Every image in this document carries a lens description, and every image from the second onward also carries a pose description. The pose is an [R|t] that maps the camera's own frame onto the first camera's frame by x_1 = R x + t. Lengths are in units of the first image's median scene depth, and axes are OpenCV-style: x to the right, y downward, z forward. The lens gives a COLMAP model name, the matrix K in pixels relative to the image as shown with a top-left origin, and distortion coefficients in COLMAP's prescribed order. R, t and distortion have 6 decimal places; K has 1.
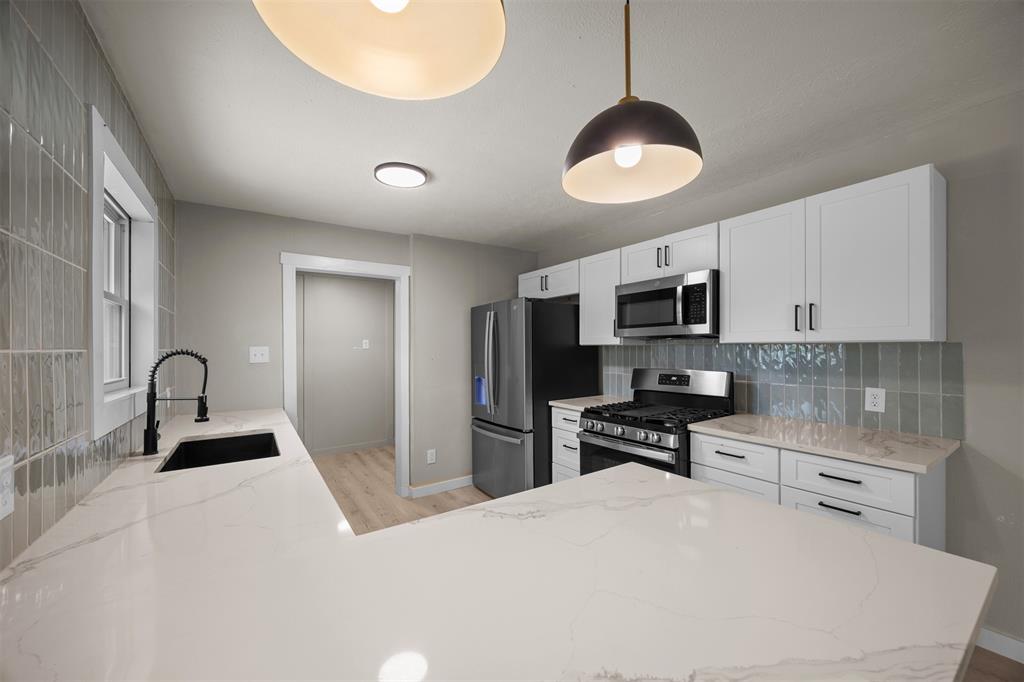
lens RADIAL K [[397.3, 0, 515.1], [0, 397.3, 340.0], [0, 0, 1]] dist [-0.003262, -0.000367]
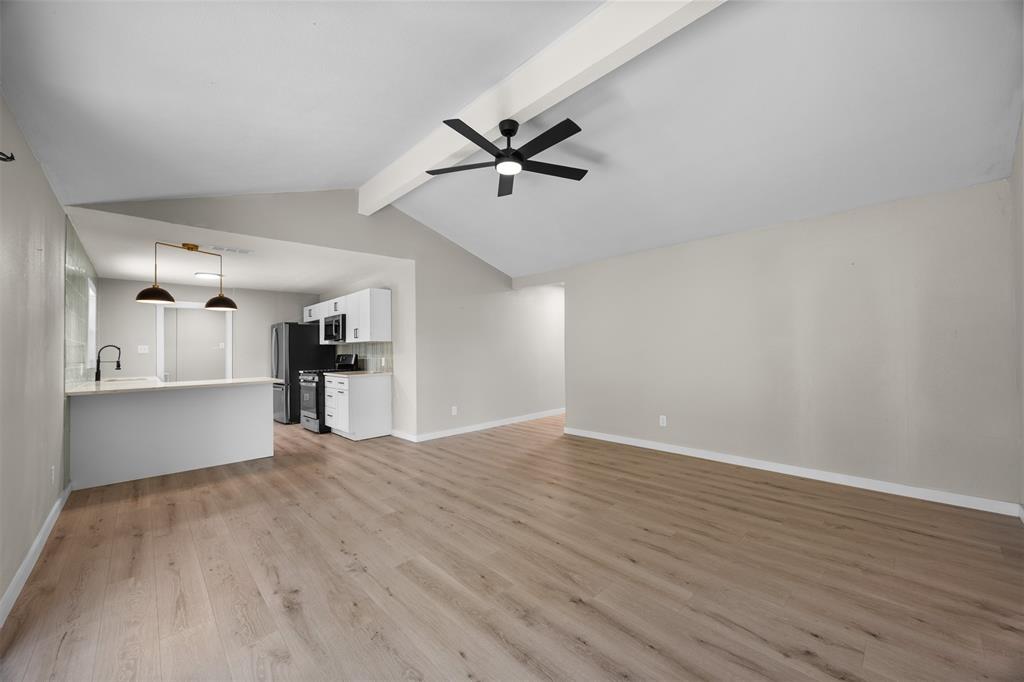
lens RADIAL K [[397.3, 0, 515.1], [0, 397.3, 340.0], [0, 0, 1]] dist [-0.003262, -0.000367]
pose [[0.986006, -0.002335, 0.166694, 1.202461], [0.004652, 0.999898, -0.013510, 0.031731], [-0.166646, 0.014096, 0.985916, -1.769896]]
